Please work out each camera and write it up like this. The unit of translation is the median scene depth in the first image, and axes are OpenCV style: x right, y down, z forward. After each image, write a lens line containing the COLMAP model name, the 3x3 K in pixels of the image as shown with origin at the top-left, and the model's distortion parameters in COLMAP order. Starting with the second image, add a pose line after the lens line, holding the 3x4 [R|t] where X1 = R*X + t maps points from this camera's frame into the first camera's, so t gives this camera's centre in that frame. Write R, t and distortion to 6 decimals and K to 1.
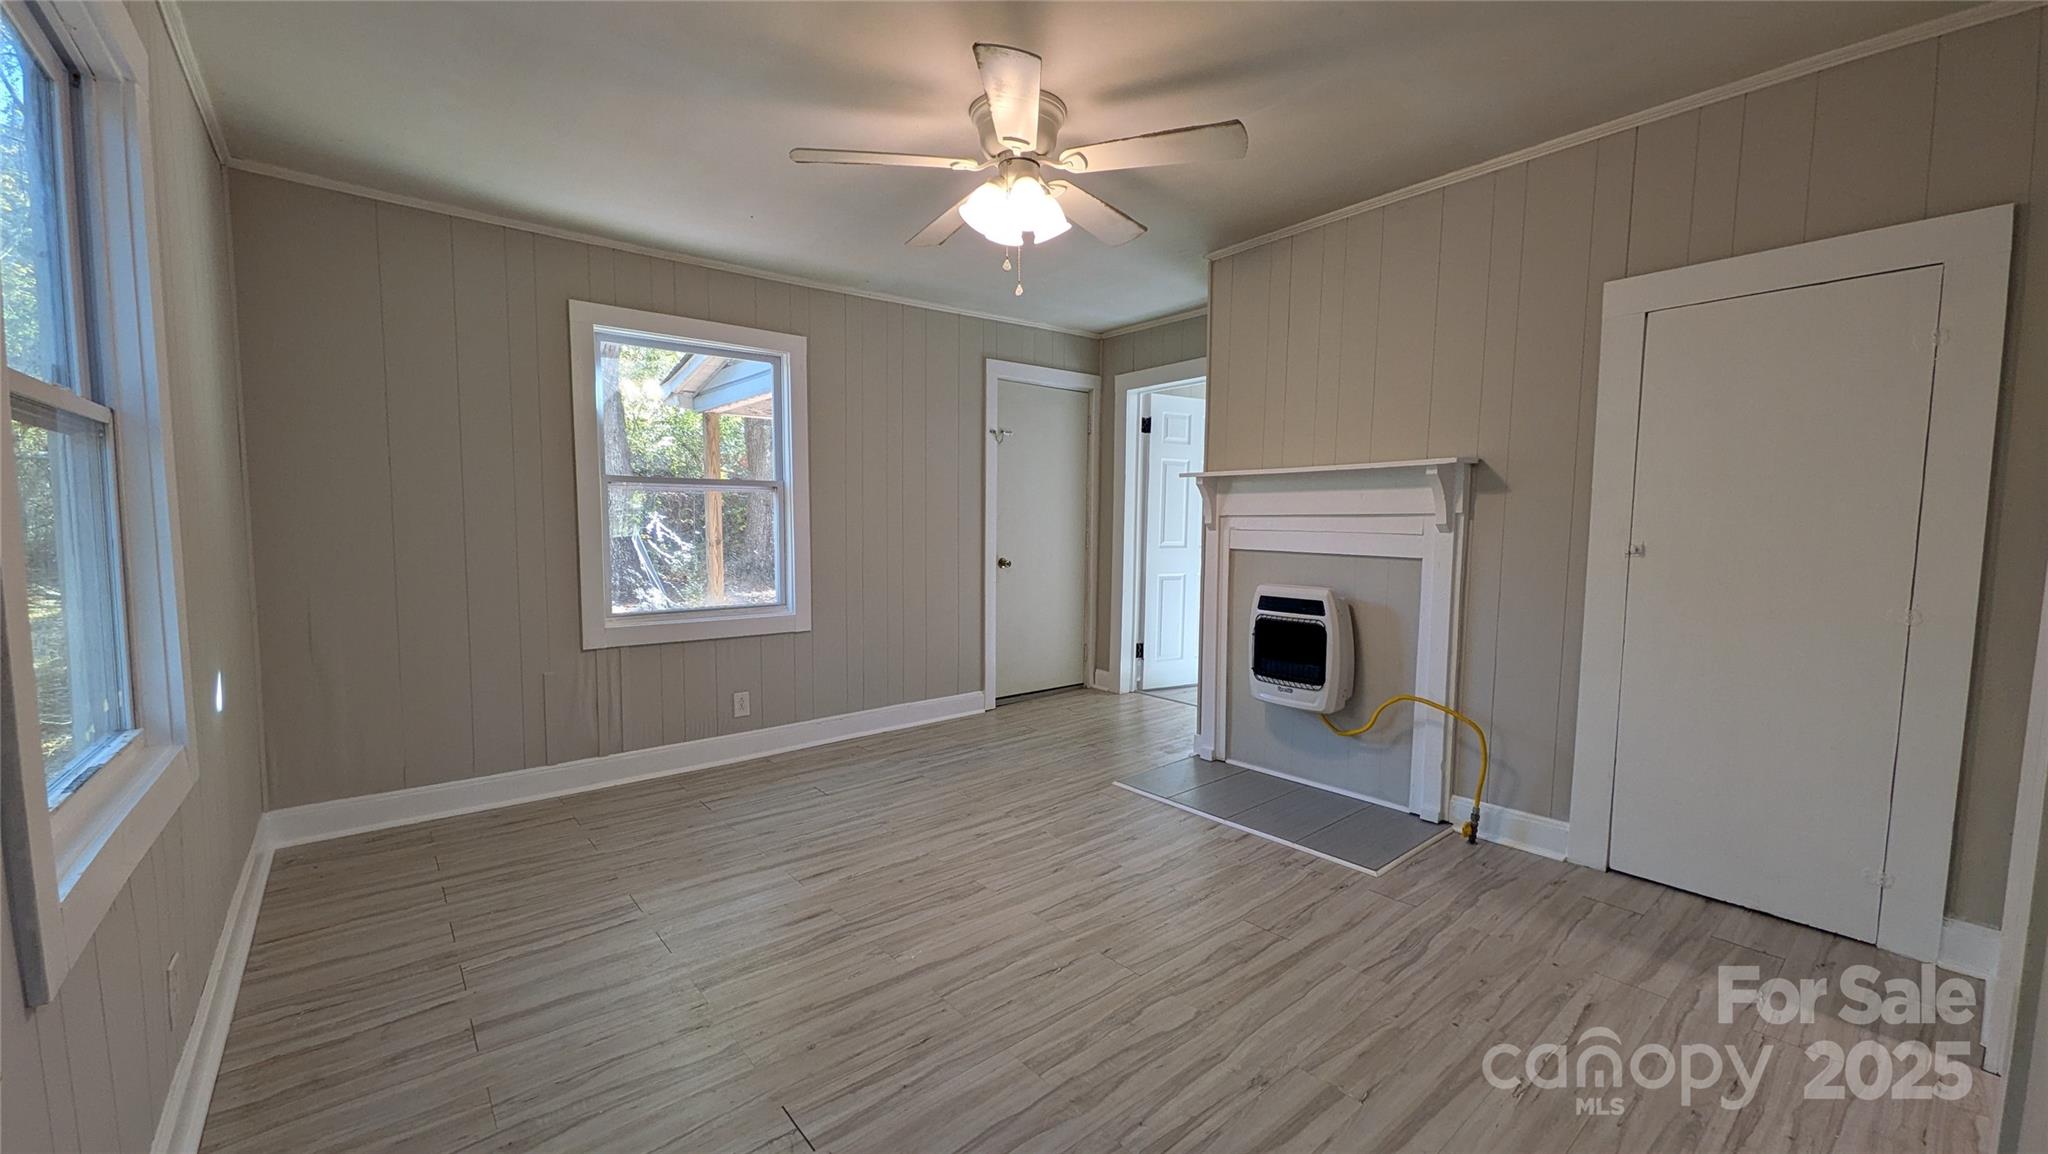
lens RADIAL K [[798.2, 0, 1024.8], [0, 798.2, 581.2], [0, 0, 1]] dist [0.007593, -0.000004]
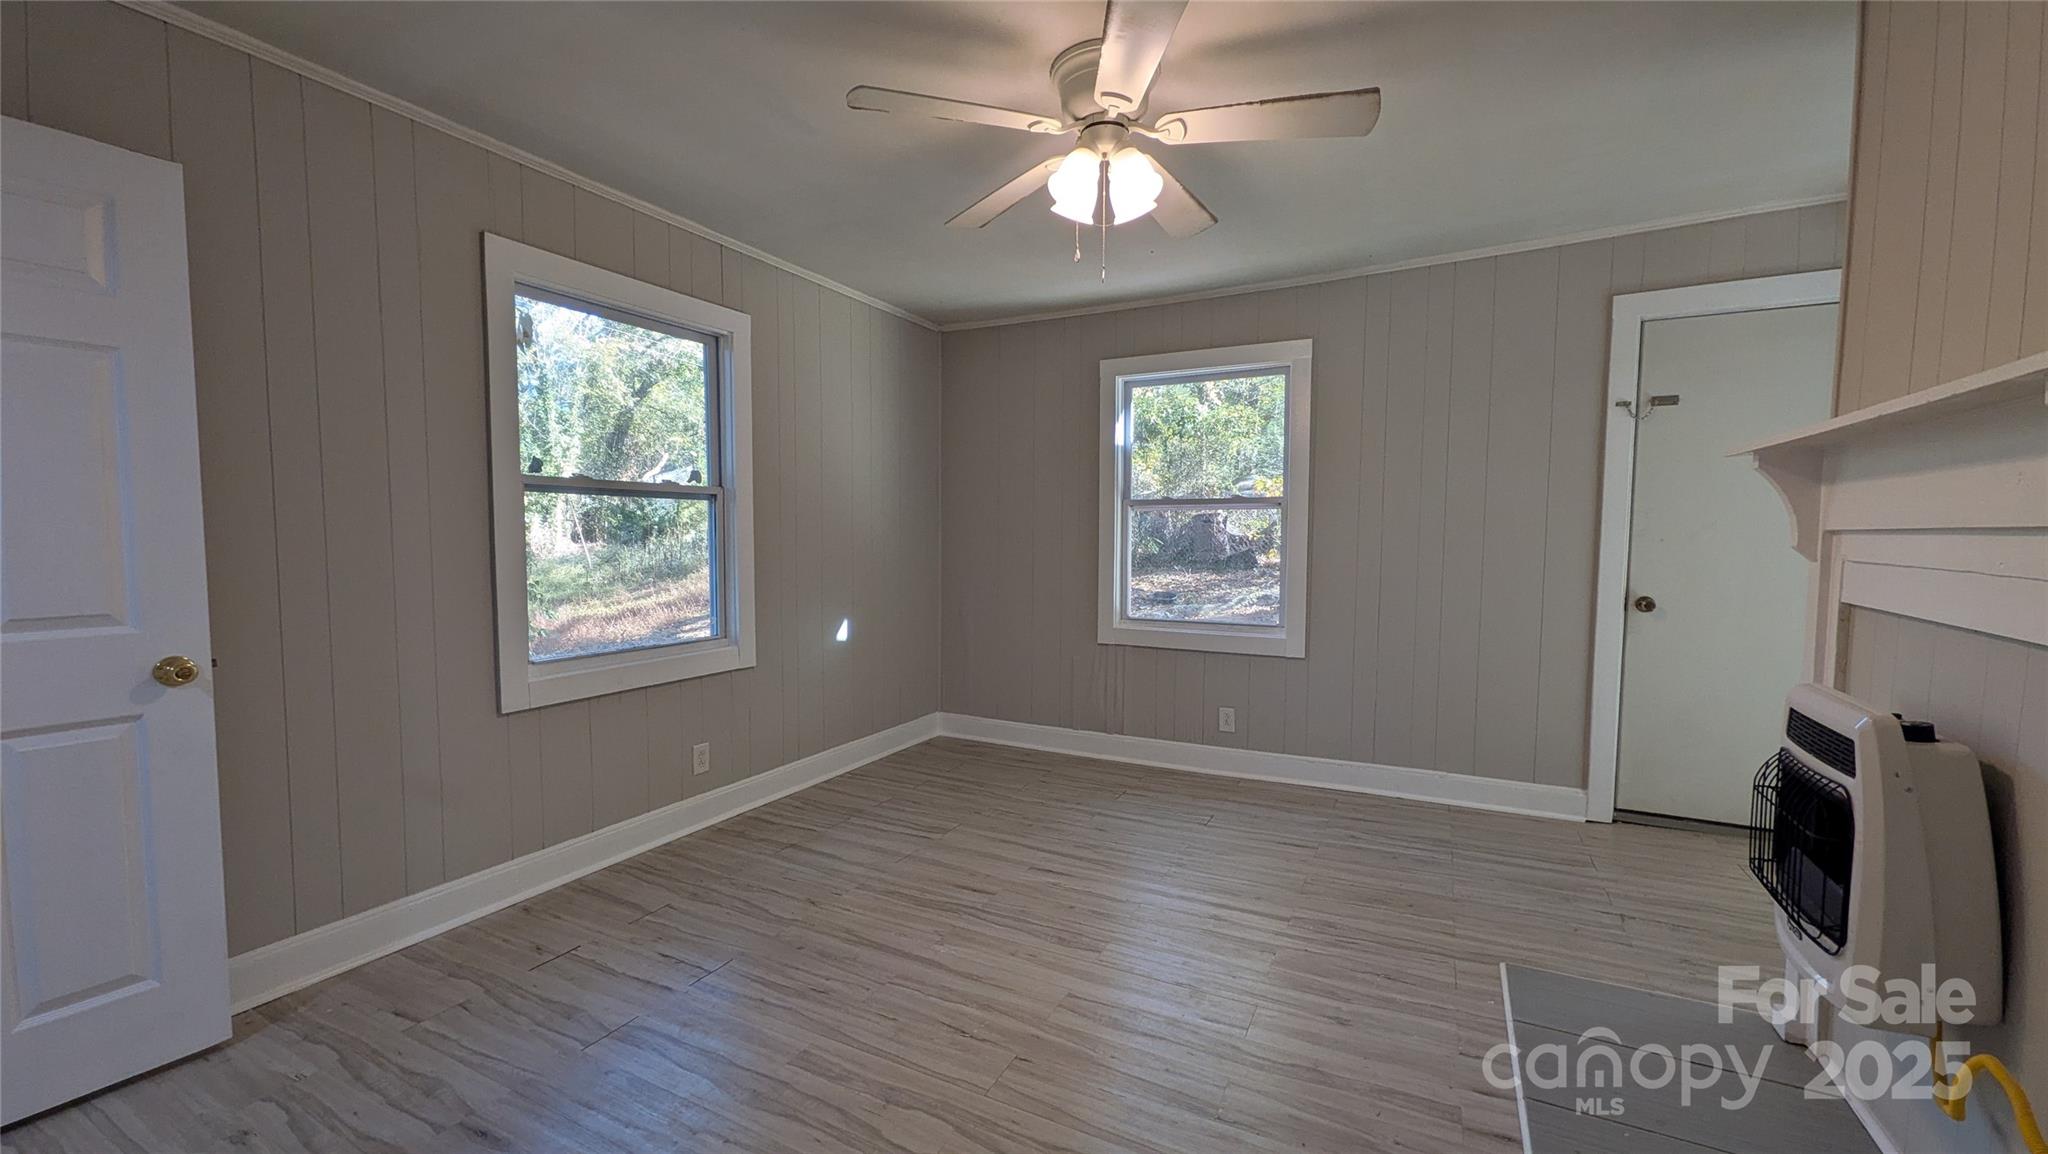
lens RADIAL K [[798.2, 0, 1024.8], [0, 798.2, 581.2], [0, 0, 1]] dist [0.007593, -0.000004]
pose [[0.392539, 0.052287, -0.918248, 0.593712], [-0.069608, 0.997208, 0.027026, -0.038615], [0.917098, 0.053309, 0.395082, 0.457415]]
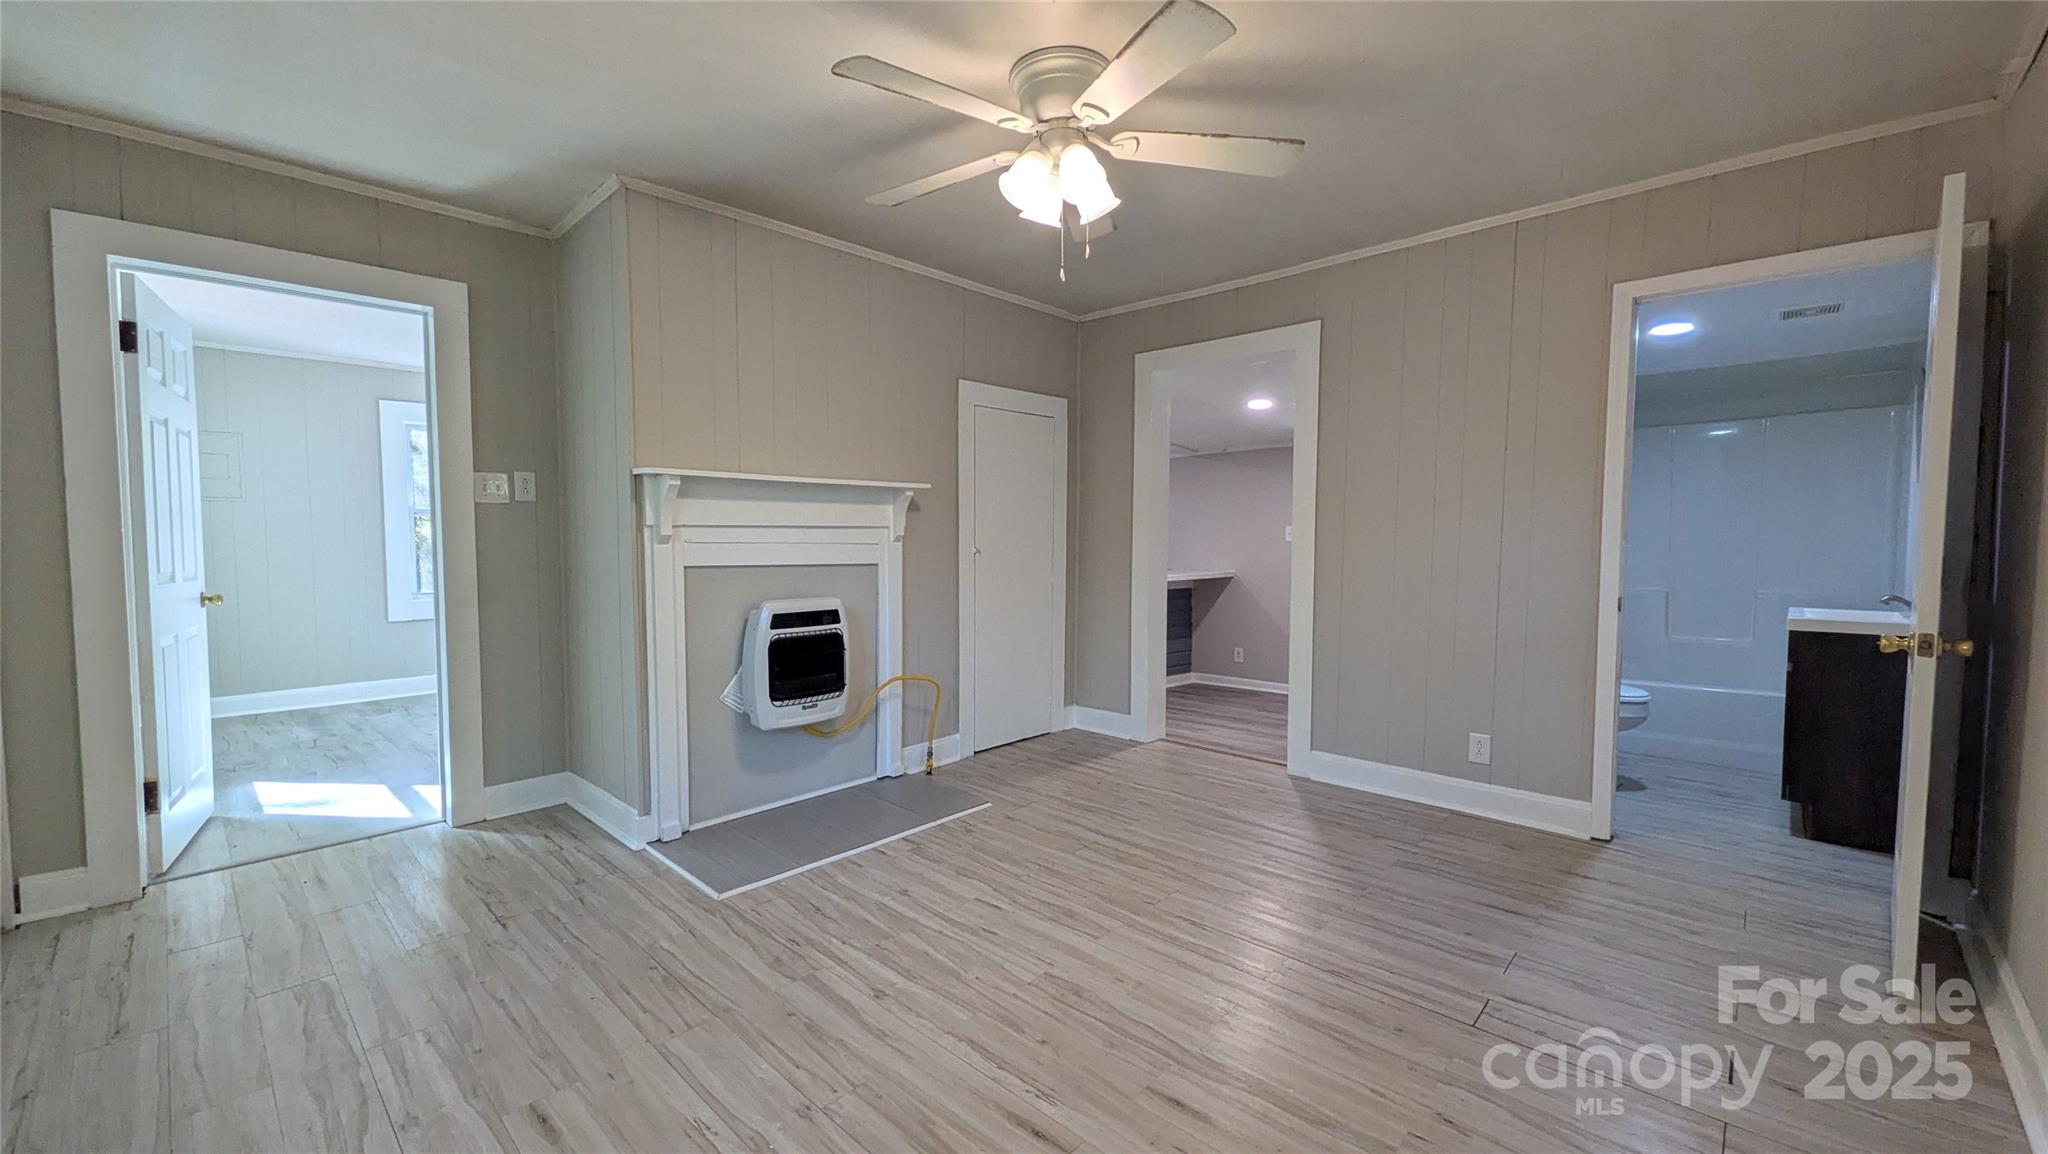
lens RADIAL K [[794.2, 0, 1024.2], [0, 794.2, 584.5], [0, 0, 1]] dist [0.001325, 0.000024]
pose [[-0.124706, -0.061283, 0.990299, -0.695860], [0.075552, 0.994606, 0.071064, -0.064224], [-0.989313, 0.083681, -0.119403, 0.903472]]
